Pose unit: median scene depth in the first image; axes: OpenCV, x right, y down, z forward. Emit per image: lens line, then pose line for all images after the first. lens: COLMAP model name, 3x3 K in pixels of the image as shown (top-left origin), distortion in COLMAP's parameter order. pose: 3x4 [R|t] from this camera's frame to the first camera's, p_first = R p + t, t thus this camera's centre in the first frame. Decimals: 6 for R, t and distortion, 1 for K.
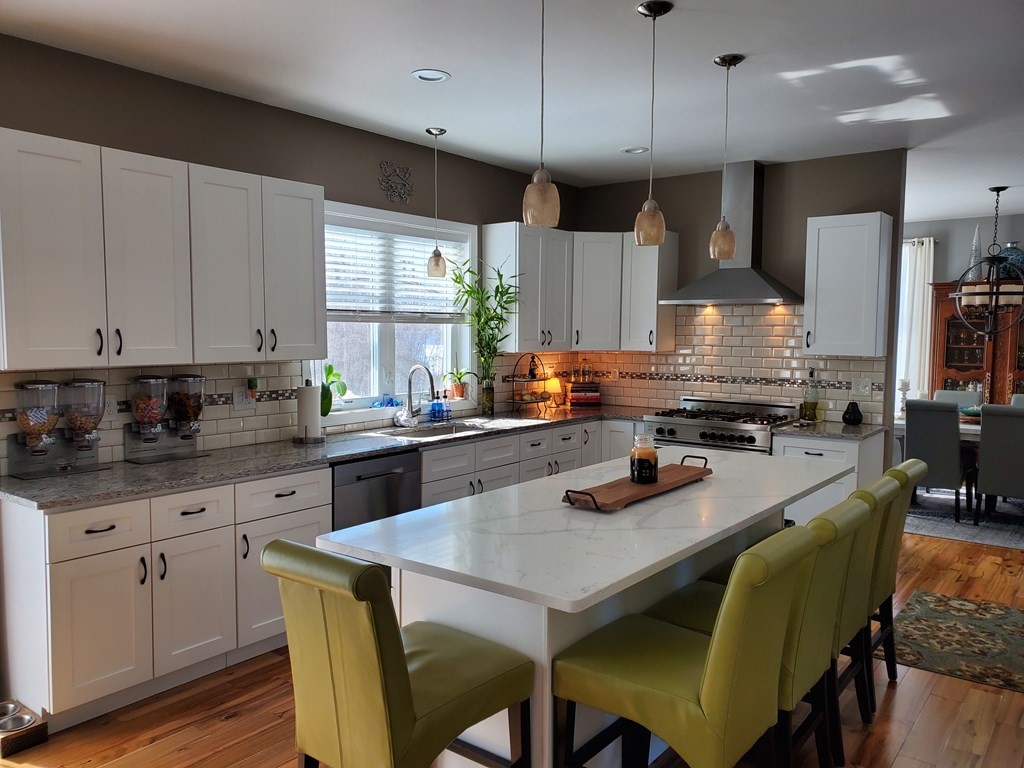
lens RADIAL K [[794.3, 0, 507.8], [0, 794.3, 389.8], [0, 0, 1]] dist [0.084530, -0.112476]
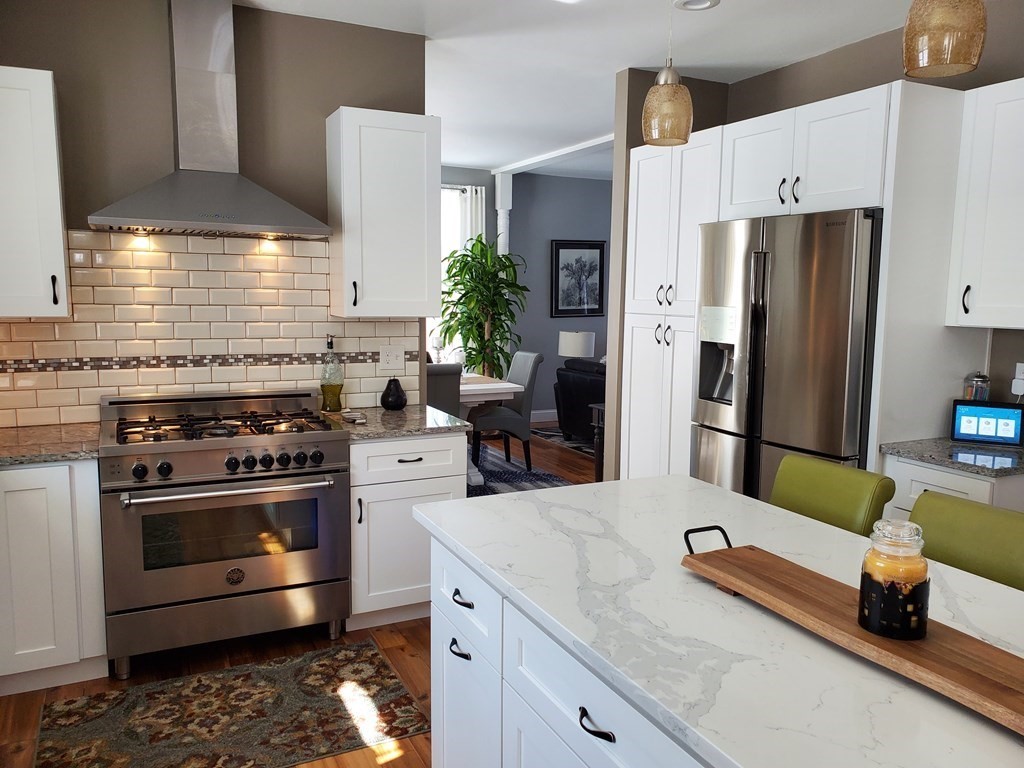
lens RADIAL K [[768.4, 0, 534.2], [0, 768.4, 384.5], [0, 0, 1]] dist [0.085013, -0.090187]
pose [[0.428523, -0.109017, 0.896930, -0.145759], [0.059273, 0.993948, 0.092490, -0.036164], [-0.901584, 0.013529, 0.432392, 0.556285]]
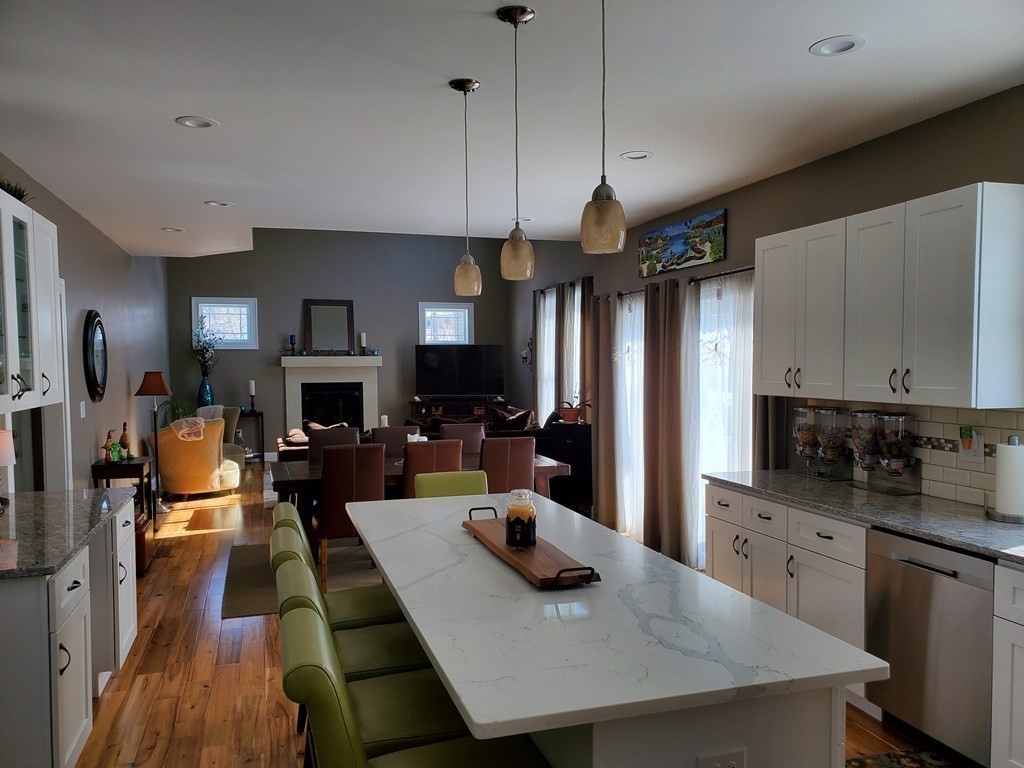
lens RADIAL K [[804.8, 0, 512.8], [0, 804.8, 403.6], [0, 0, 1]] dist [0.008133, 0.001448]
pose [[-0.574480, 0.039307, -0.817575, 0.499667], [-0.059803, 0.994161, 0.089818, -0.065180], [0.816331, 0.100492, -0.568775, 0.825264]]
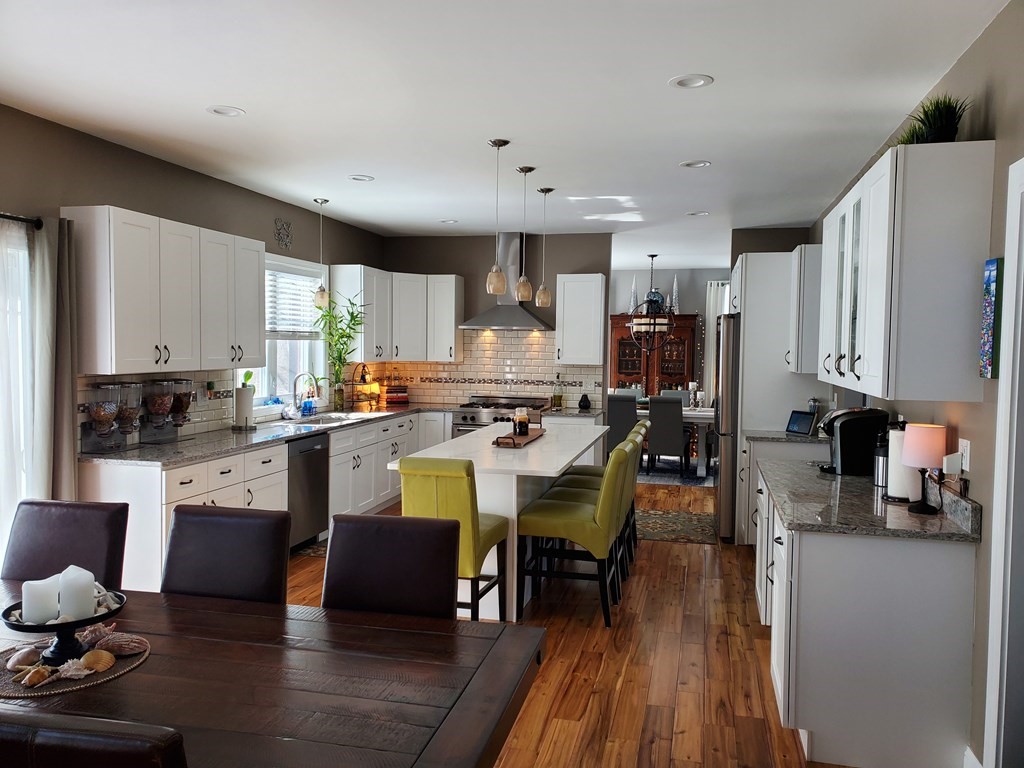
lens RADIAL K [[794.3, 0, 507.8], [0, 794.3, 389.8], [0, 0, 1]] dist [0.084530, -0.112476]
pose [[0.914820, -0.016225, 0.403536, -0.306571], [0.022809, 0.999674, -0.011516, 0.019546], [-0.403217, 0.019739, 0.914891, -0.318913]]
